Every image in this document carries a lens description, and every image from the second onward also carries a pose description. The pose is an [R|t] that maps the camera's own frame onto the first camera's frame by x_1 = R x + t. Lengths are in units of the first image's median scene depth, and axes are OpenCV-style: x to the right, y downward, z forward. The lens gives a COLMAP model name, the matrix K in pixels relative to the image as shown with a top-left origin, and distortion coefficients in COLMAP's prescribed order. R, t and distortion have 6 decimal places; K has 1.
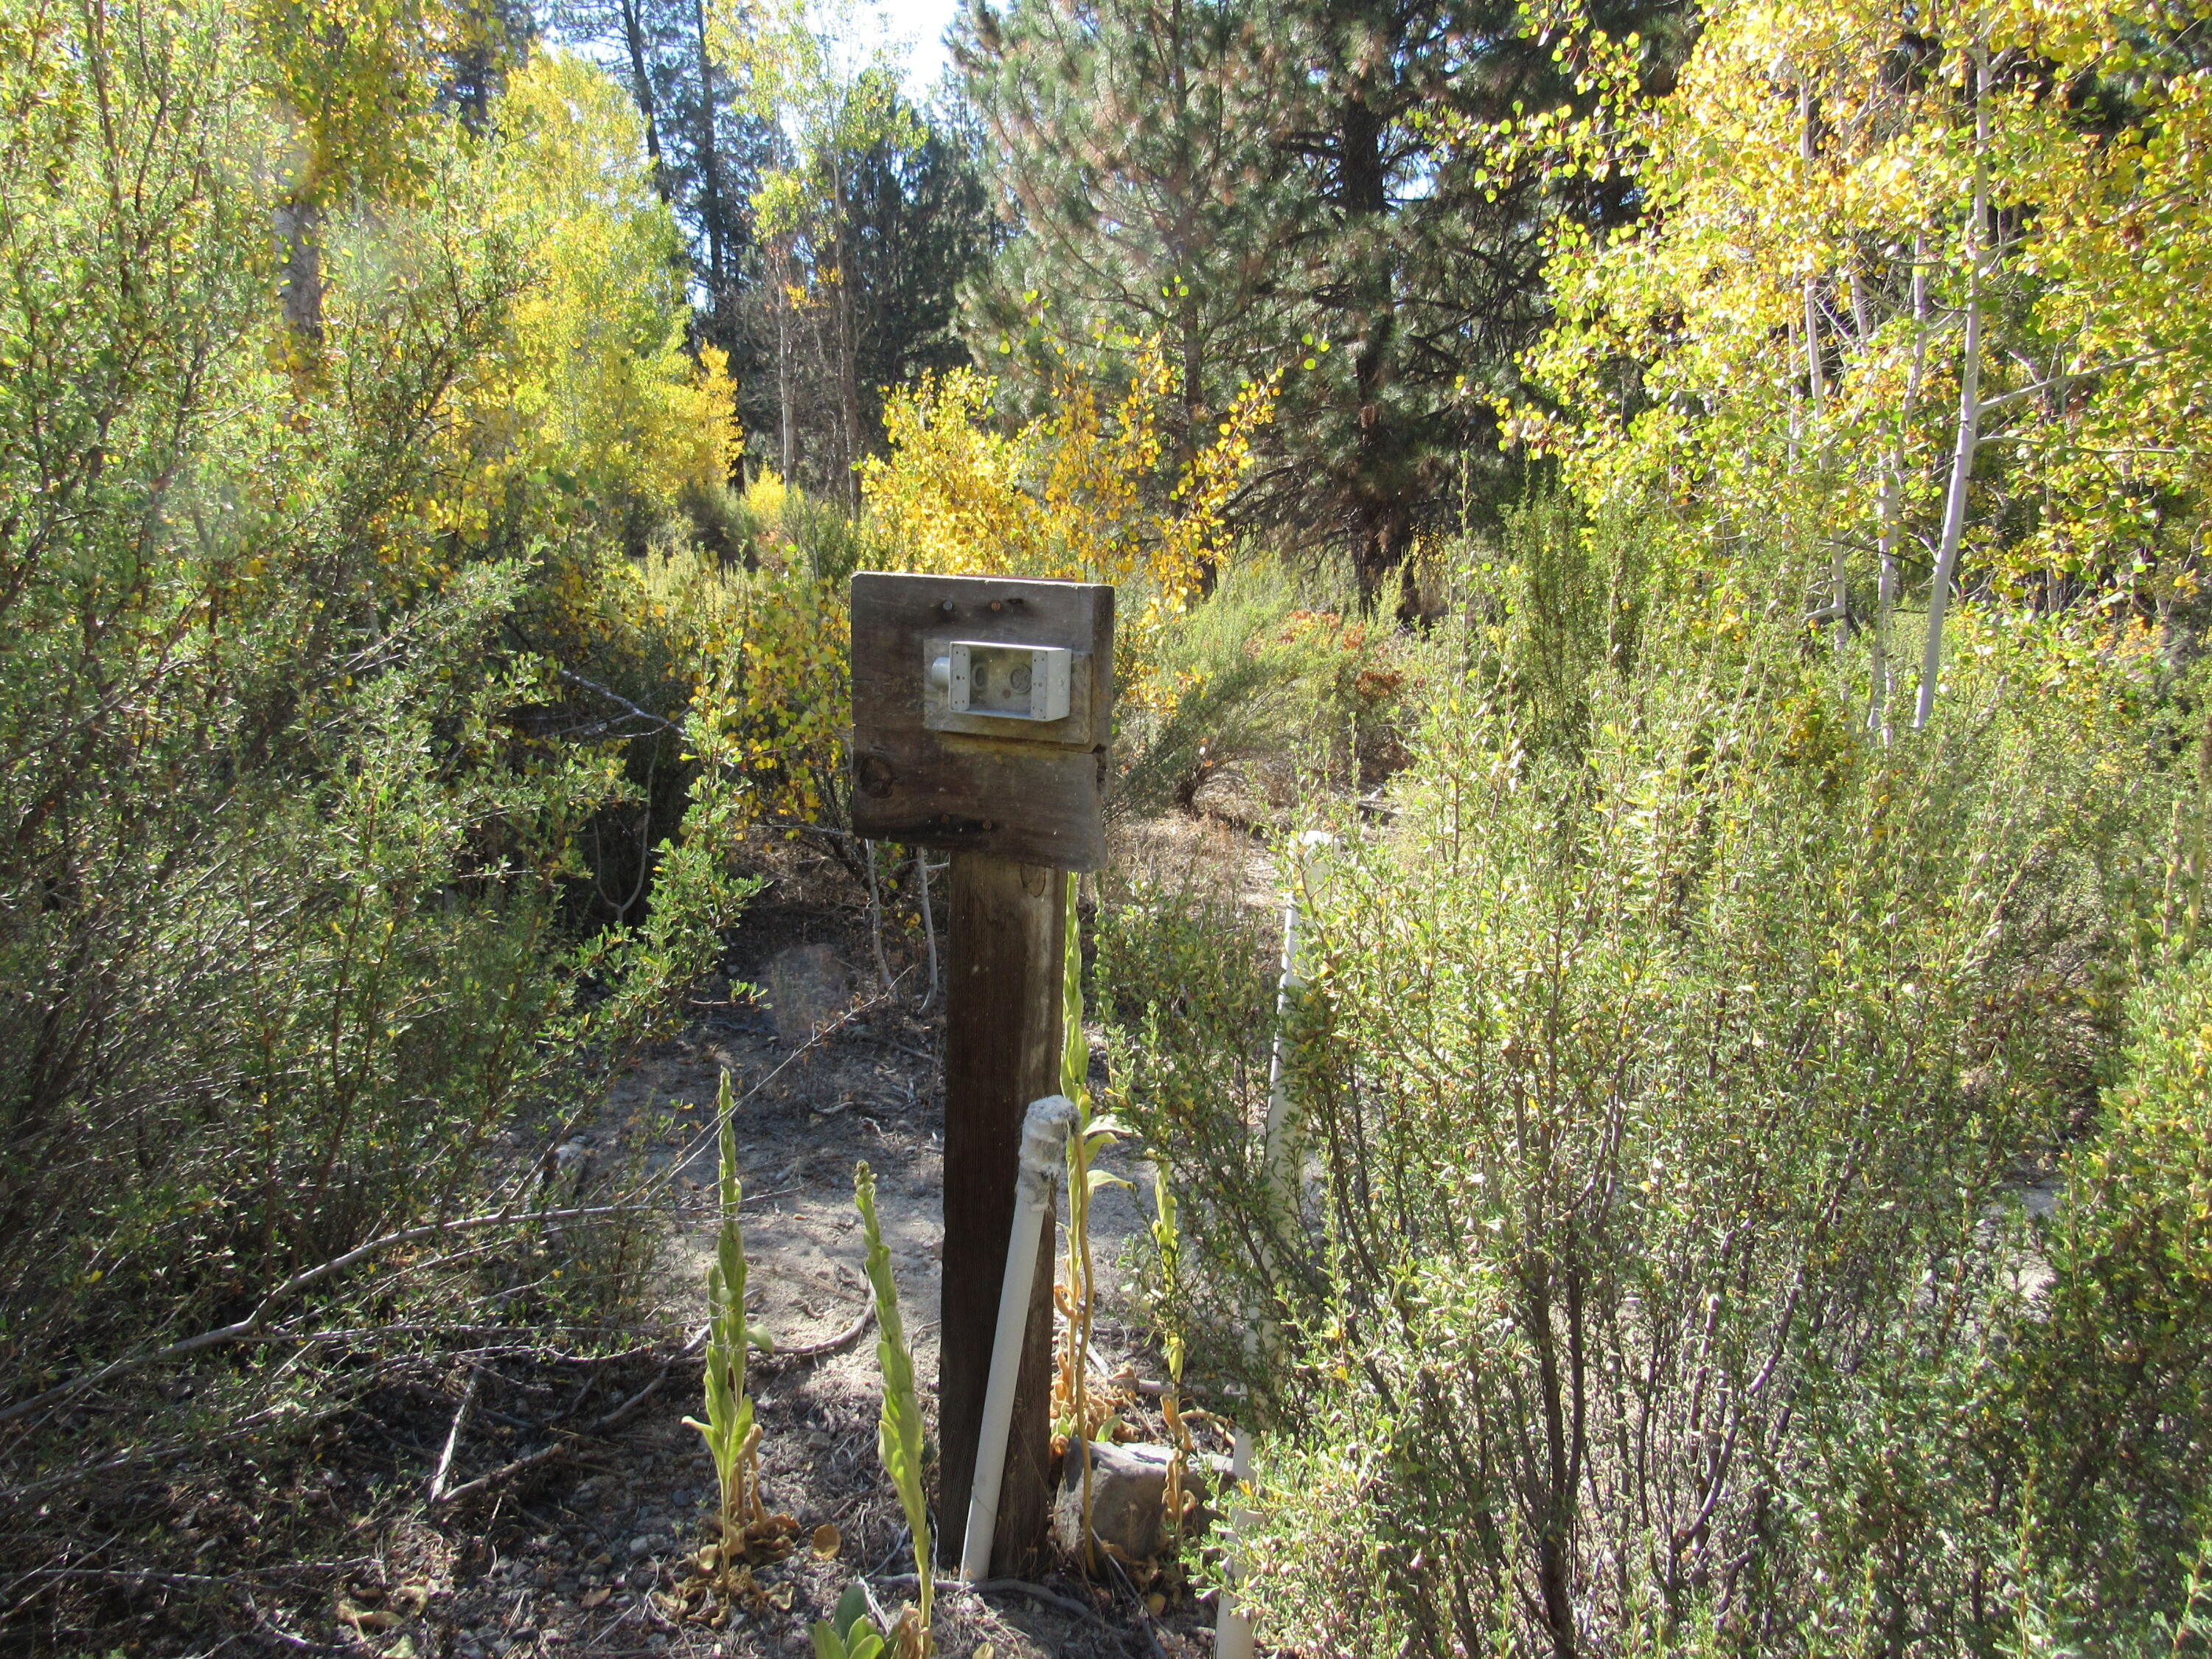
lens RADIAL K [[1619.3, 0, 1106.0], [0, 1619.3, 829.5], [0, 0, 1]] dist [0.001987, 0.006629]
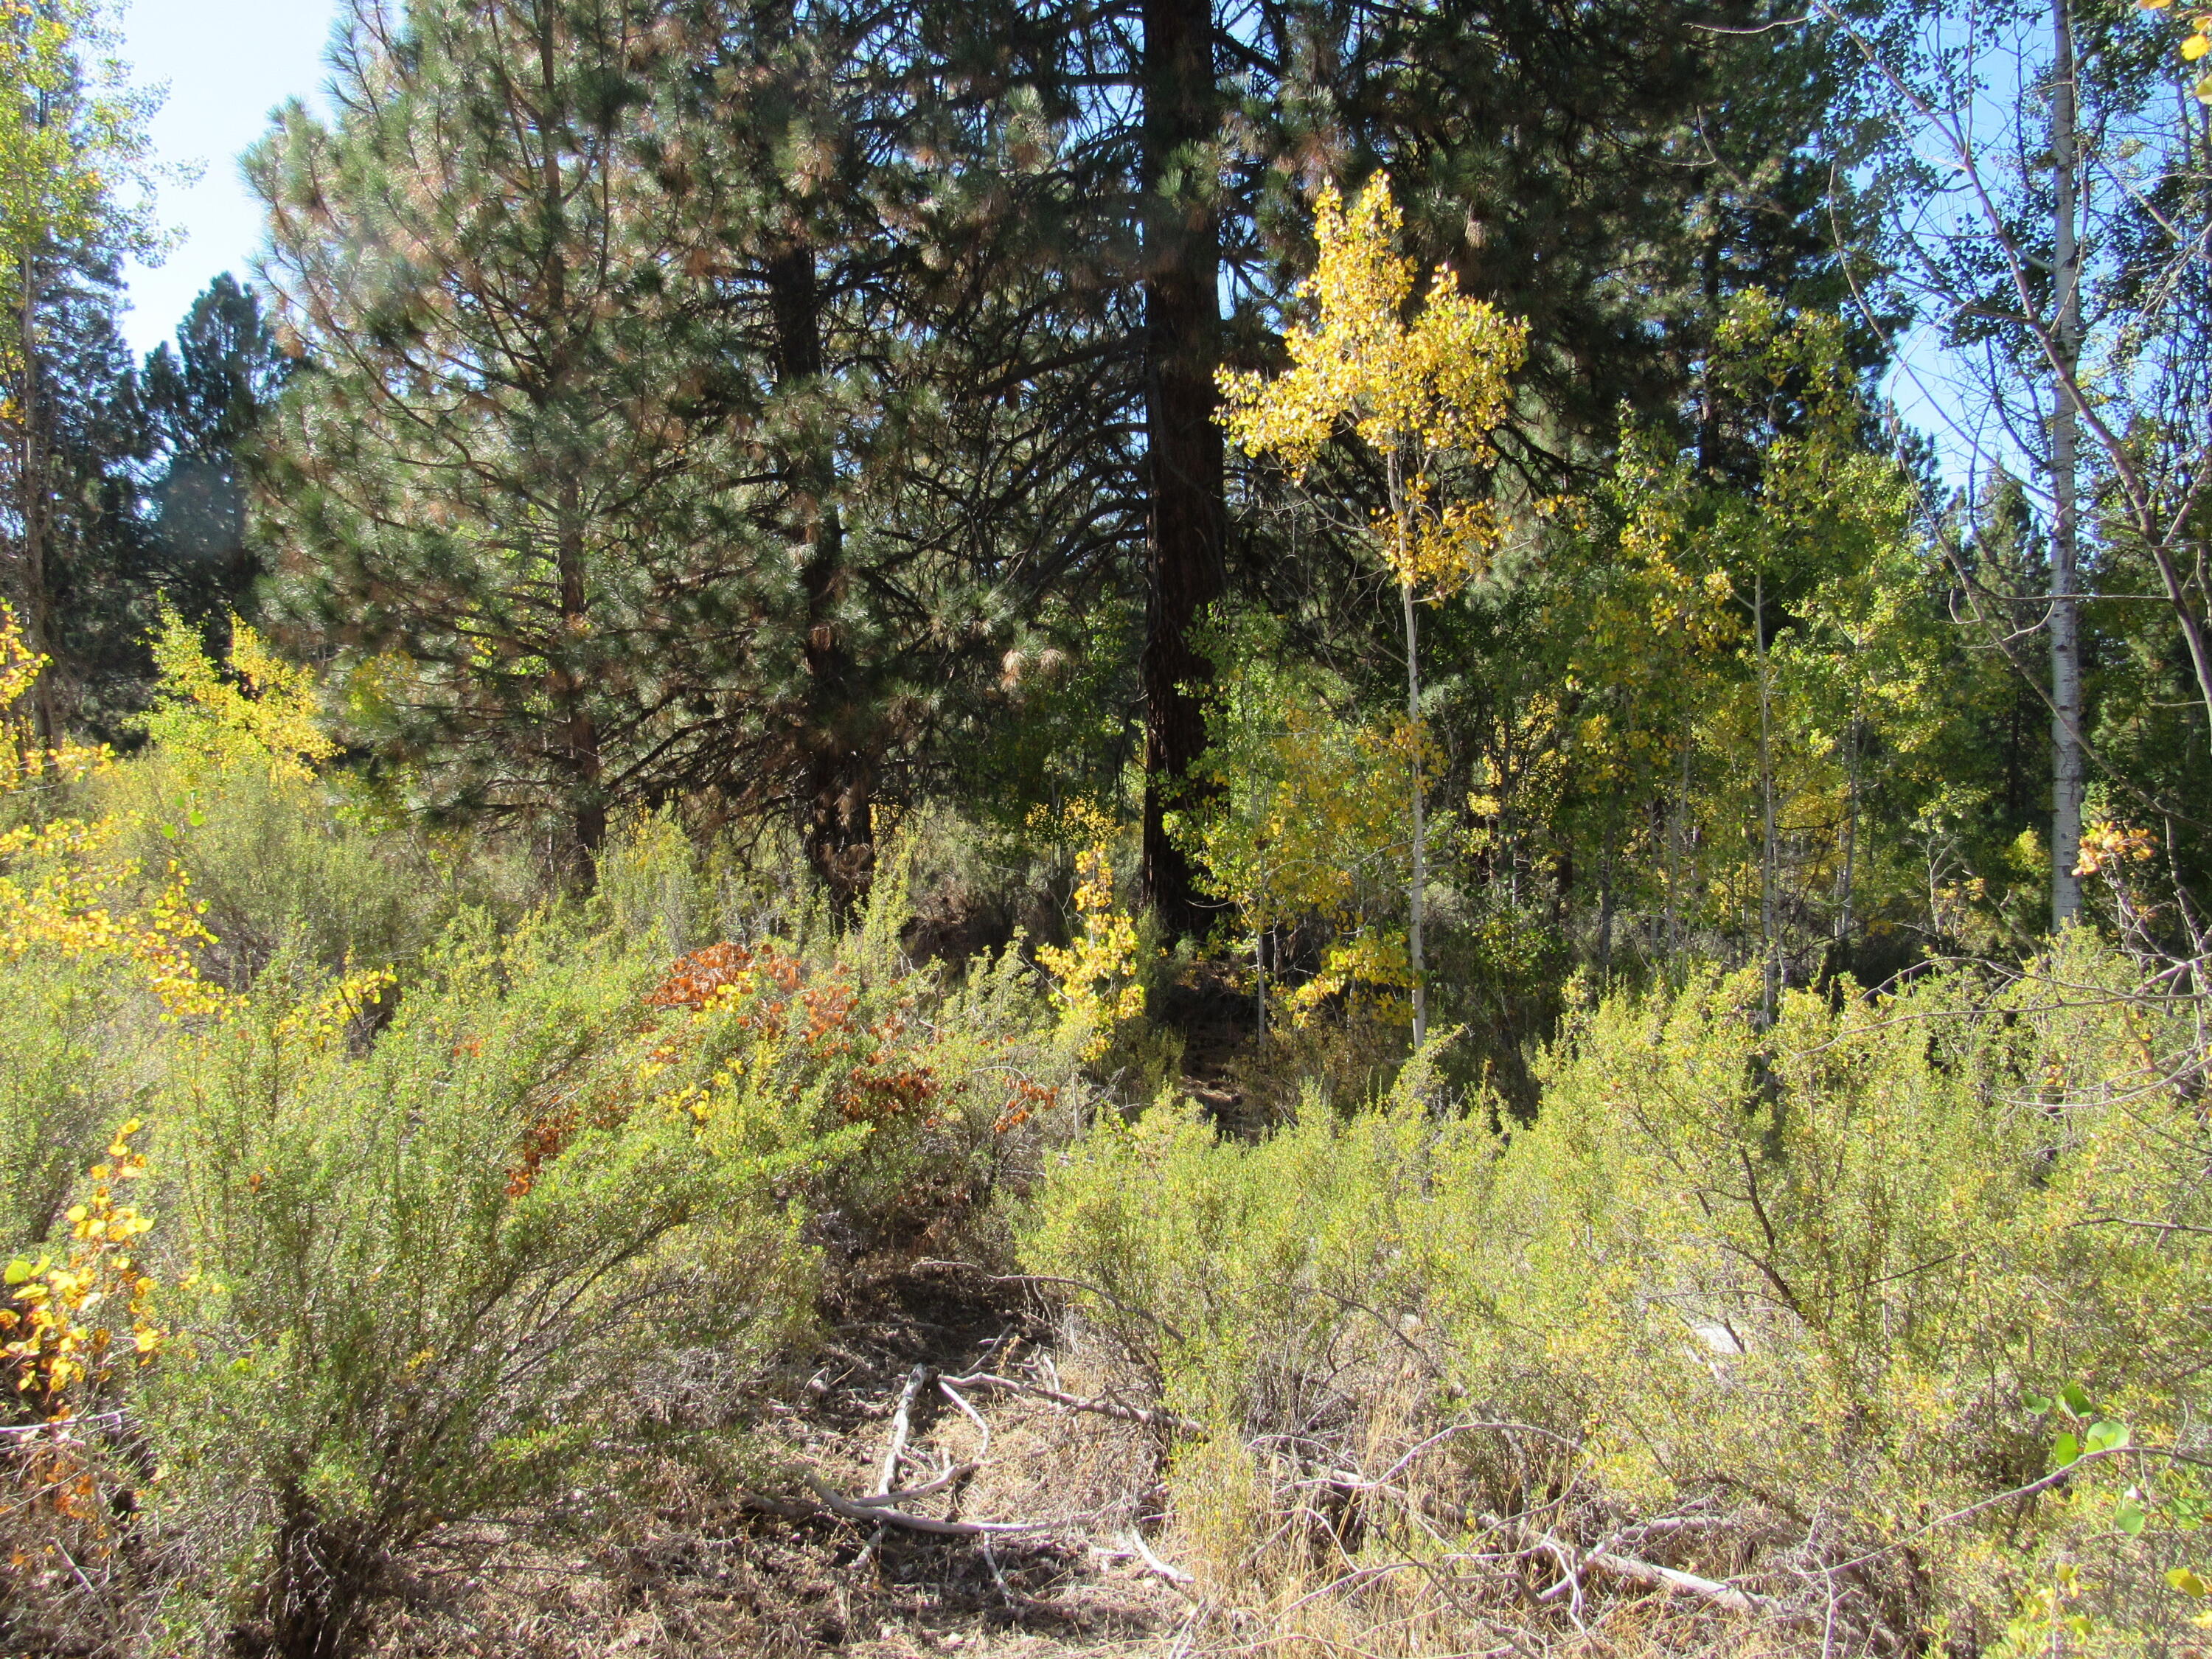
lens RADIAL K [[1619.3, 0, 1106.0], [0, 1619.3, 829.5], [0, 0, 1]] dist [0.001987, 0.006629]
pose [[0.942375, 0.008890, 0.334440, 0.040702], [0.047033, 0.986199, -0.158742, -0.050436], [-0.331235, 0.165324, 0.928952, 0.299527]]
